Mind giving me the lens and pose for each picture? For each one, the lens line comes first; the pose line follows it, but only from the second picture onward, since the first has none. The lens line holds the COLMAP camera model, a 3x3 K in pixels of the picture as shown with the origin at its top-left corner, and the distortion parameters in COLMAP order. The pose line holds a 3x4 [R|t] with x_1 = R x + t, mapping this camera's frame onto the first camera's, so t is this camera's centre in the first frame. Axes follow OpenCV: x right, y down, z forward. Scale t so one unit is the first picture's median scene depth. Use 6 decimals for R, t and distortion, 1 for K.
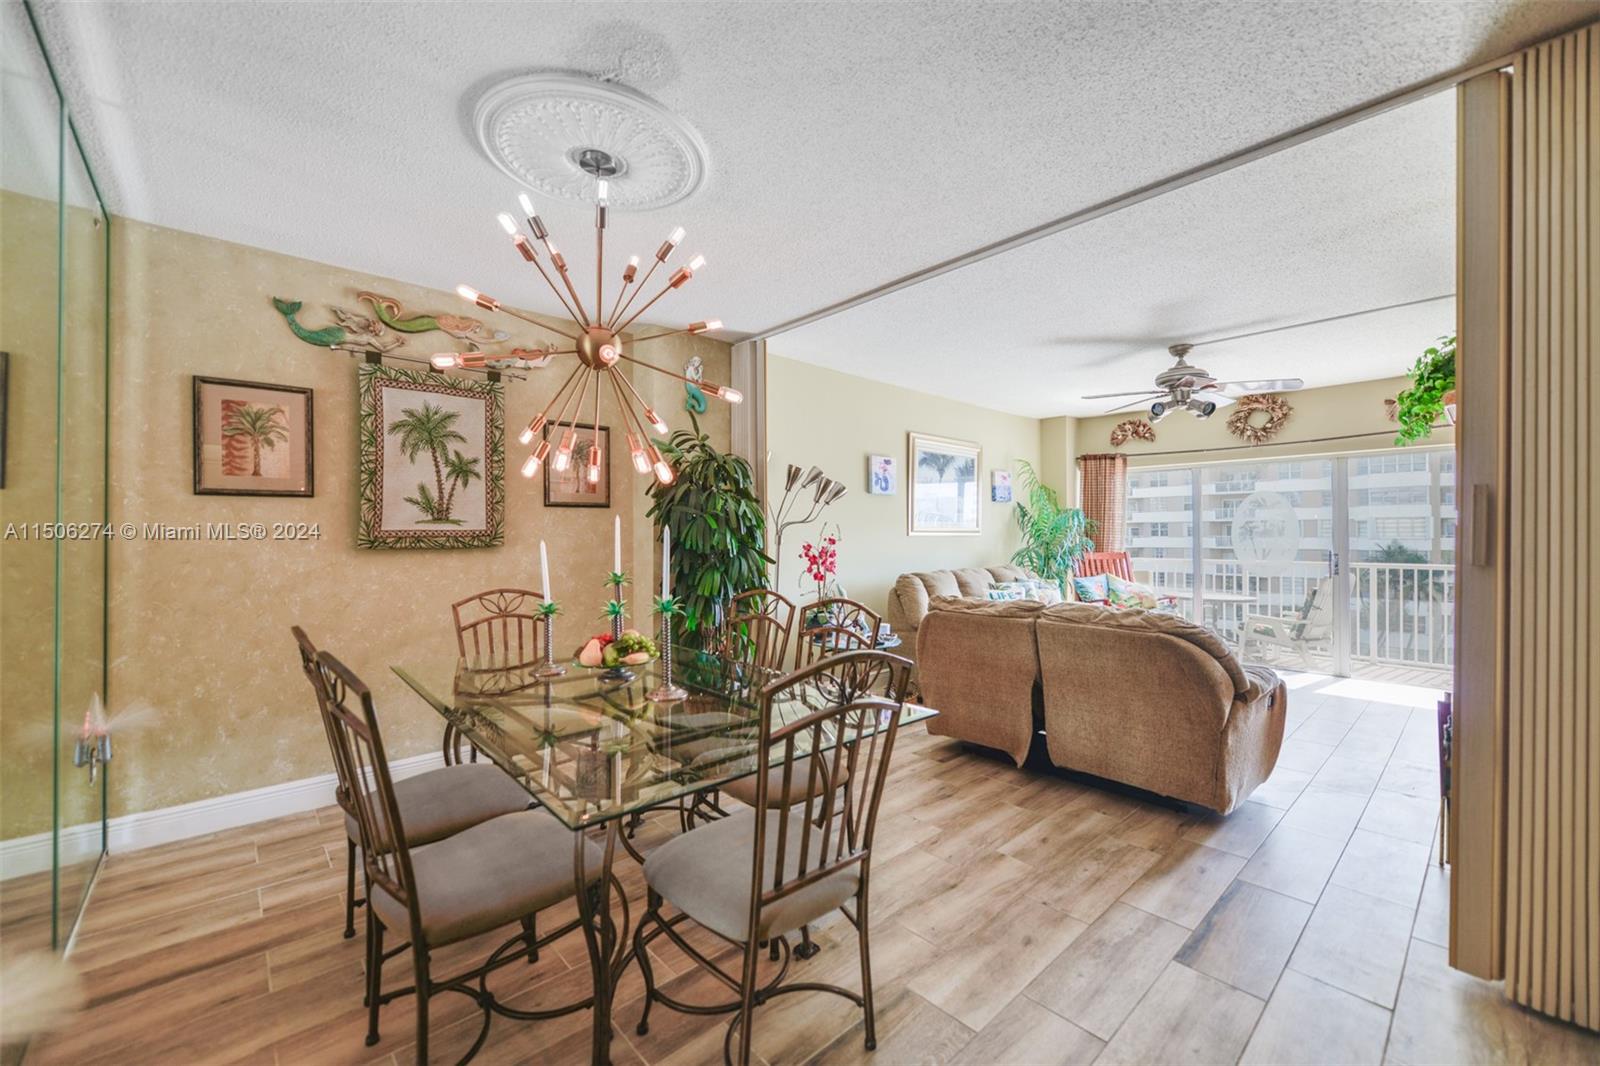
lens RADIAL K [[631.7, 0, 798.1], [0, 631.7, 529.3], [0, 0, 1]] dist [0.000150, -0.000536]
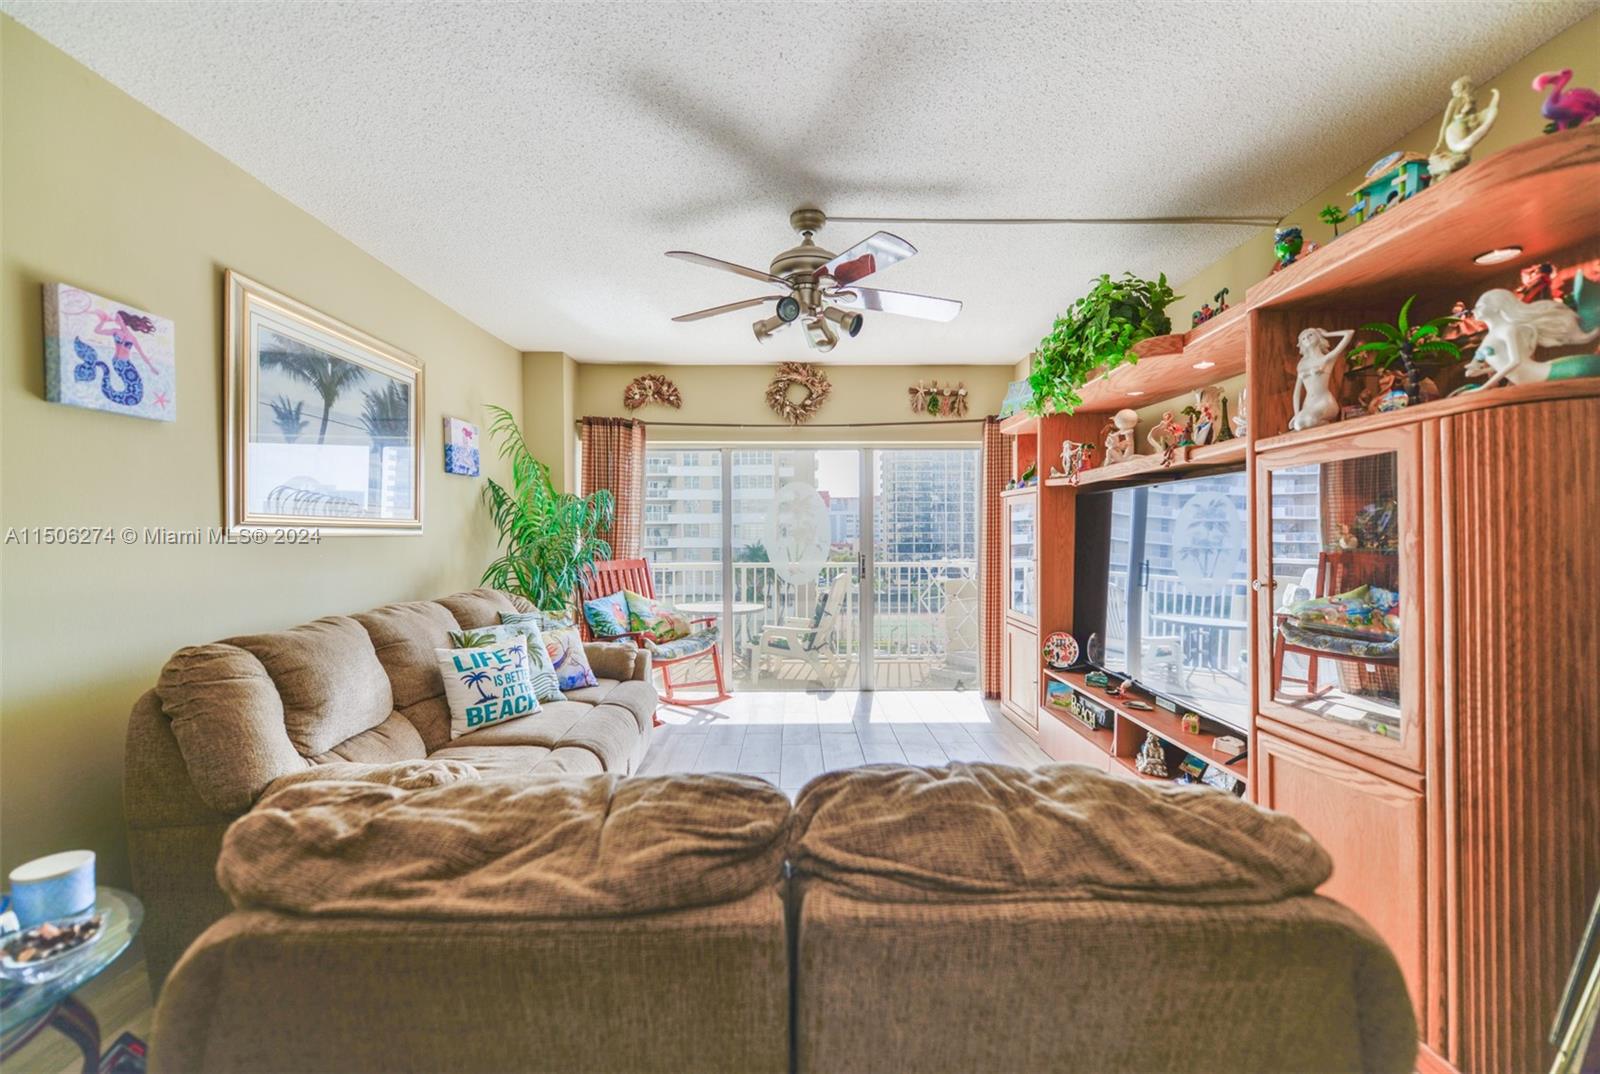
lens RADIAL K [[637.0, 0, 798.0], [0, 637.0, 542.3], [0, 0, 1]] dist [0.010820, -0.004667]
pose [[0.666583, -0.008919, 0.745377, 0.160272], [-0.004228, 0.999867, 0.015745, 0.009316], [-0.745418, -0.013647, 0.666457, 0.655832]]
